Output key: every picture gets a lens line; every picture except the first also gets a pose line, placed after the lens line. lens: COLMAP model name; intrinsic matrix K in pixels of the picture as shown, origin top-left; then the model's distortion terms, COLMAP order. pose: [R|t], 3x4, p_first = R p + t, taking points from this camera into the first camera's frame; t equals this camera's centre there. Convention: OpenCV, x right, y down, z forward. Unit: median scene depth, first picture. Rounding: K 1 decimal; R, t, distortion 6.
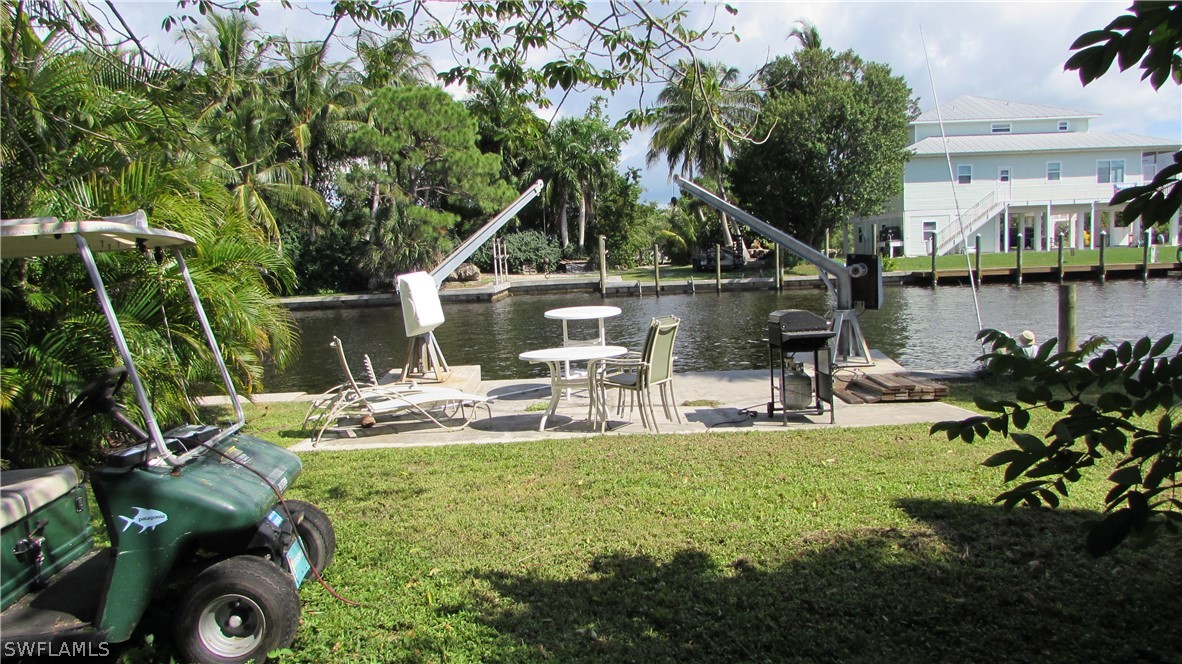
lens RADIAL K [[817.1, 0, 599.2], [0, 817.1, 328.9], [0, 0, 1]] dist [-0.053037, 0.020897]
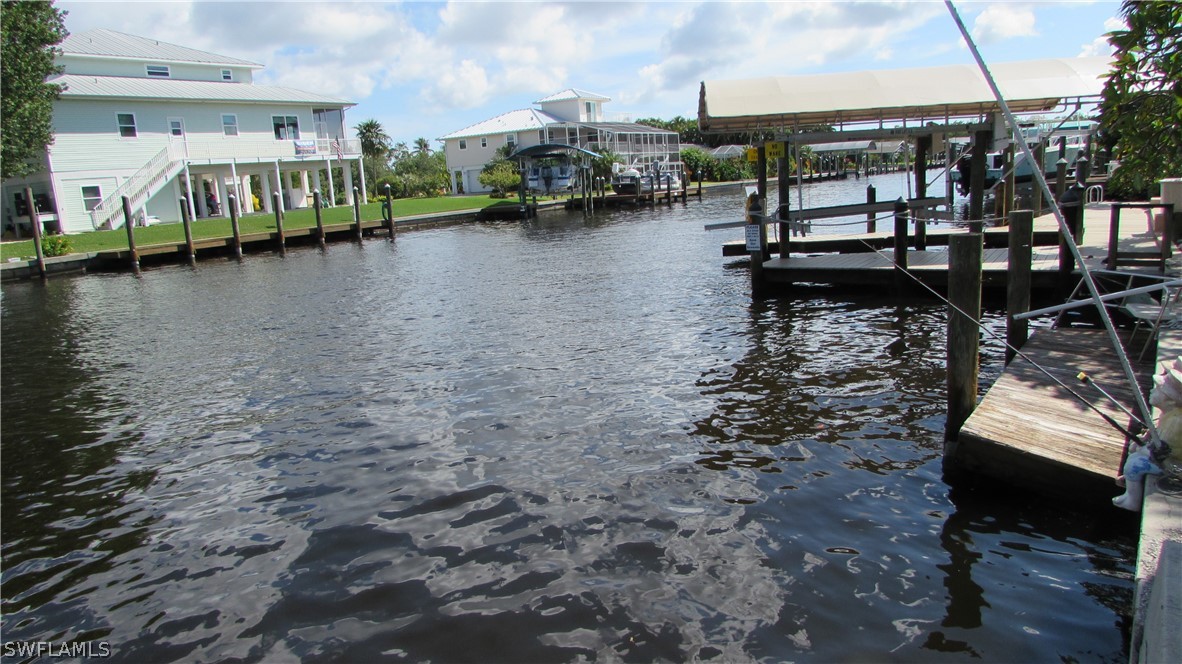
lens RADIAL K [[817.1, 0, 599.2], [0, 817.1, 328.9], [0, 0, 1]] dist [-0.053037, 0.020897]
pose [[0.524702, -0.158151, 0.836466, 0.009918], [0.130972, 0.985890, 0.104245, -0.018585], [-0.841150, 0.054856, 0.538012, 0.229540]]
